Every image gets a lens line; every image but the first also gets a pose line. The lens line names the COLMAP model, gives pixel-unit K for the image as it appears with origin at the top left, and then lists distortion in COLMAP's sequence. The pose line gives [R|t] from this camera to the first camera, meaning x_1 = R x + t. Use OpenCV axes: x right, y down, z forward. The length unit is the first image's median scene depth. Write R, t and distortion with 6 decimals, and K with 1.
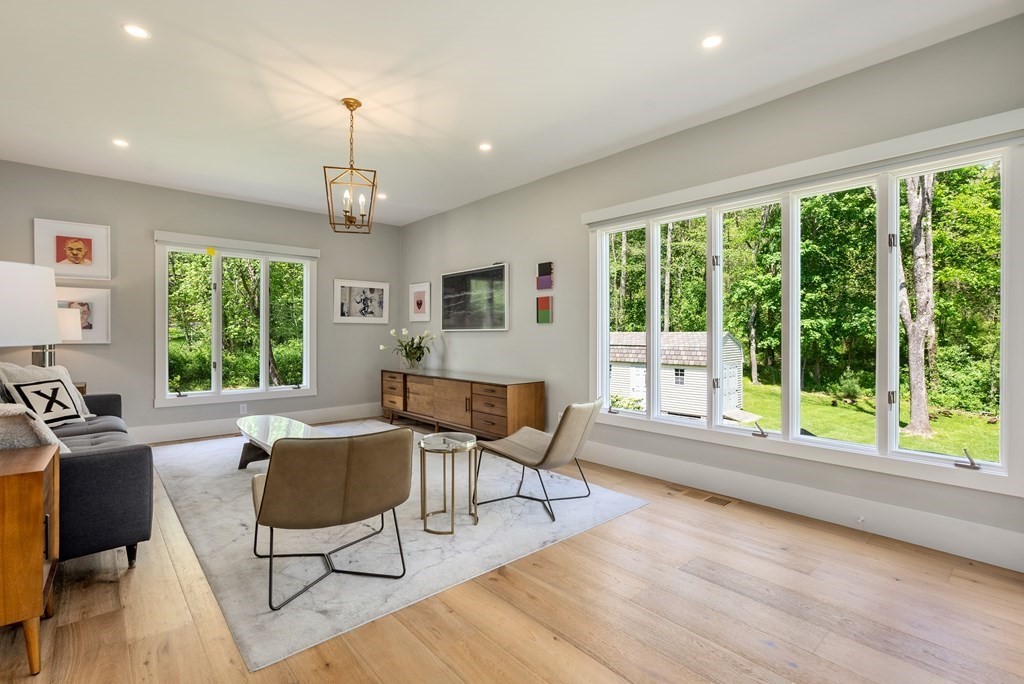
lens RADIAL K [[475.2, 0, 504.7], [0, 475.2, 335.0], [0, 0, 1]] dist [0.000360, 0.000978]
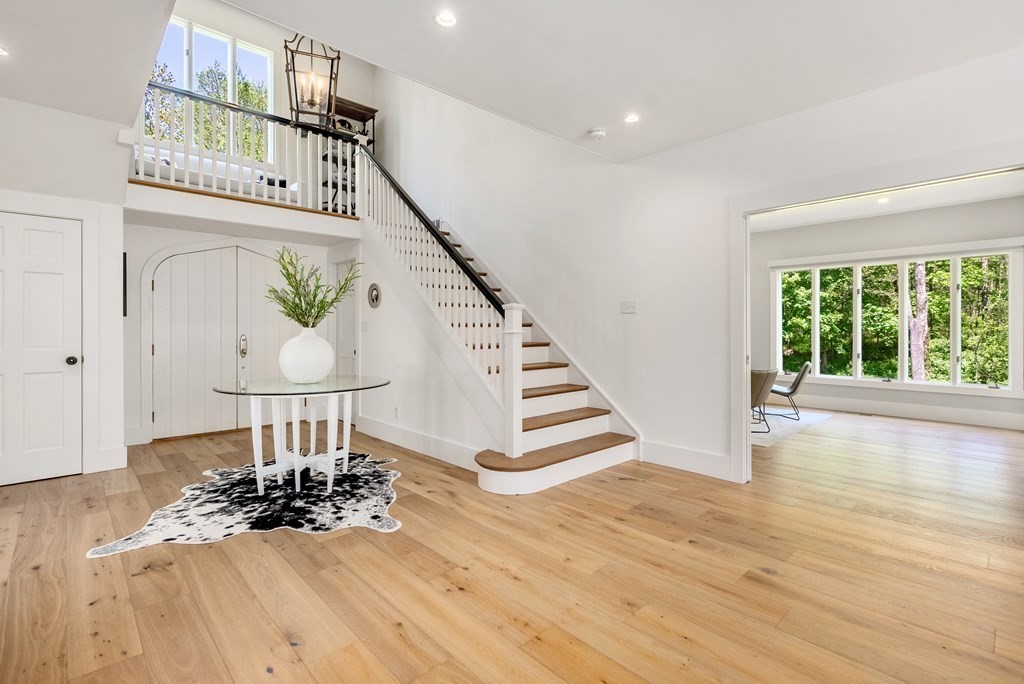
lens RADIAL K [[475.2, 0, 504.7], [0, 475.2, 335.0], [0, 0, 1]] dist [0.000360, 0.000978]
pose [[0.999725, 0.002691, 0.023310, -0.142938], [-0.003104, 0.999838, 0.017729, -0.002168], [-0.023258, -0.017797, 0.999571, -0.123036]]
